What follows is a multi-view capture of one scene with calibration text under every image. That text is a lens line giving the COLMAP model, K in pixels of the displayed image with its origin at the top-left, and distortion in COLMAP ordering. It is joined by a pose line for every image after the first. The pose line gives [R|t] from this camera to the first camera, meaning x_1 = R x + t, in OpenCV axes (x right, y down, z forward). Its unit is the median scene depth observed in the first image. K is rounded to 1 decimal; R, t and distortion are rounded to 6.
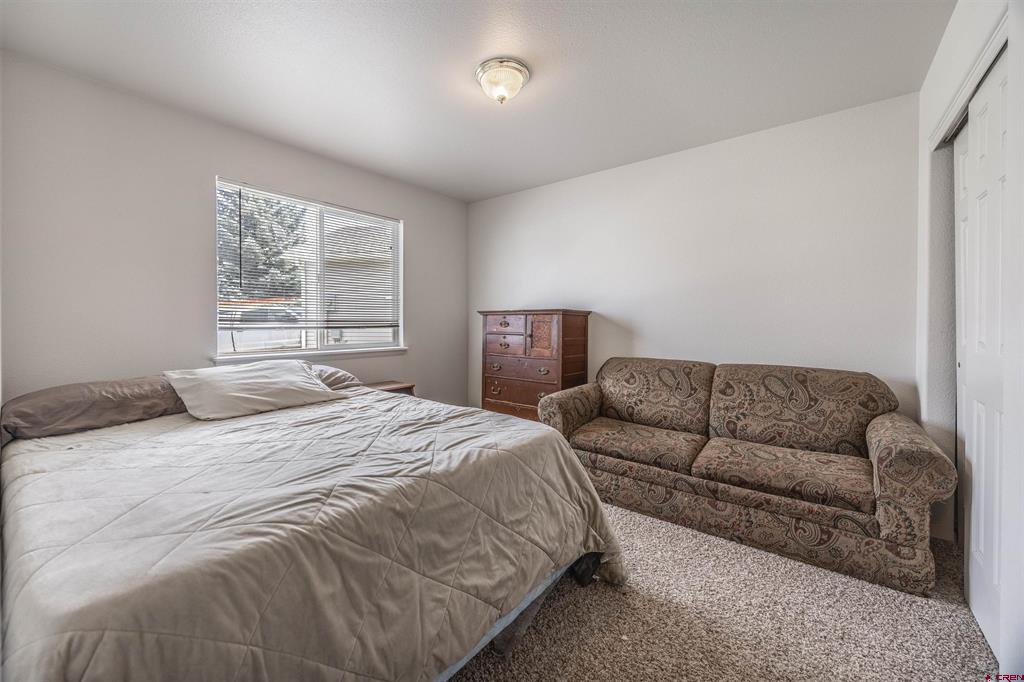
lens RADIAL K [[385.8, 0, 510.6], [0, 385.8, 333.6], [0, 0, 1]] dist [-0.003084, -0.000267]
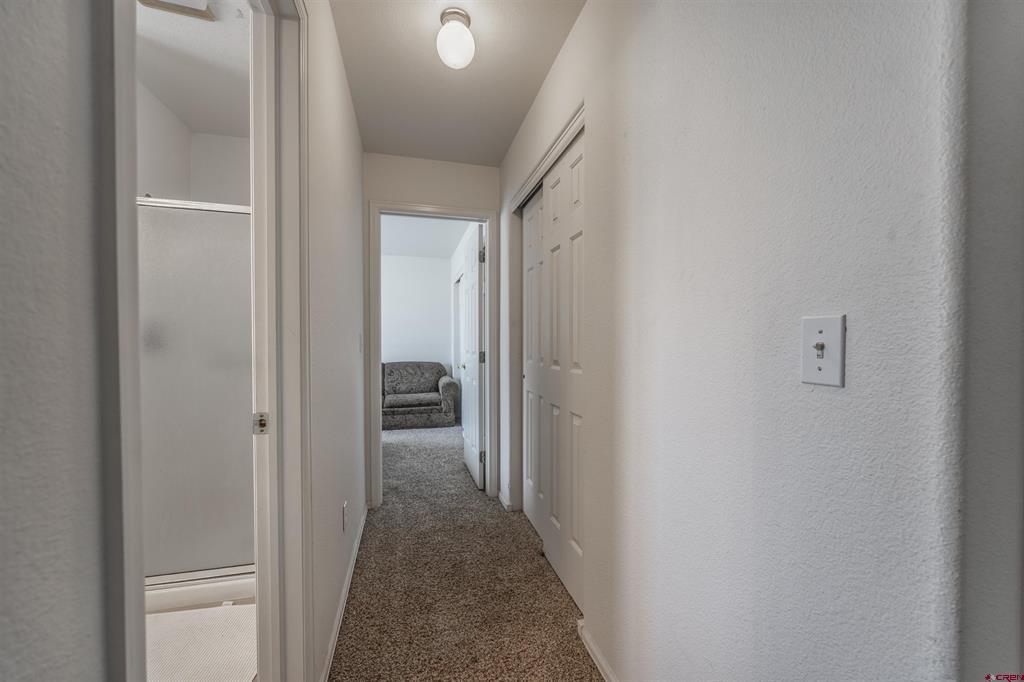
lens RADIAL K [[385.8, 0, 510.5], [0, 385.8, 346.3], [0, 0, 1]] dist [-0.003084, -0.000267]
pose [[0.590790, -0.010501, 0.806757, -1.005454], [0.016658, 0.999861, 0.000816, -0.001066], [-0.806654, 0.012957, 0.590882, -1.061158]]
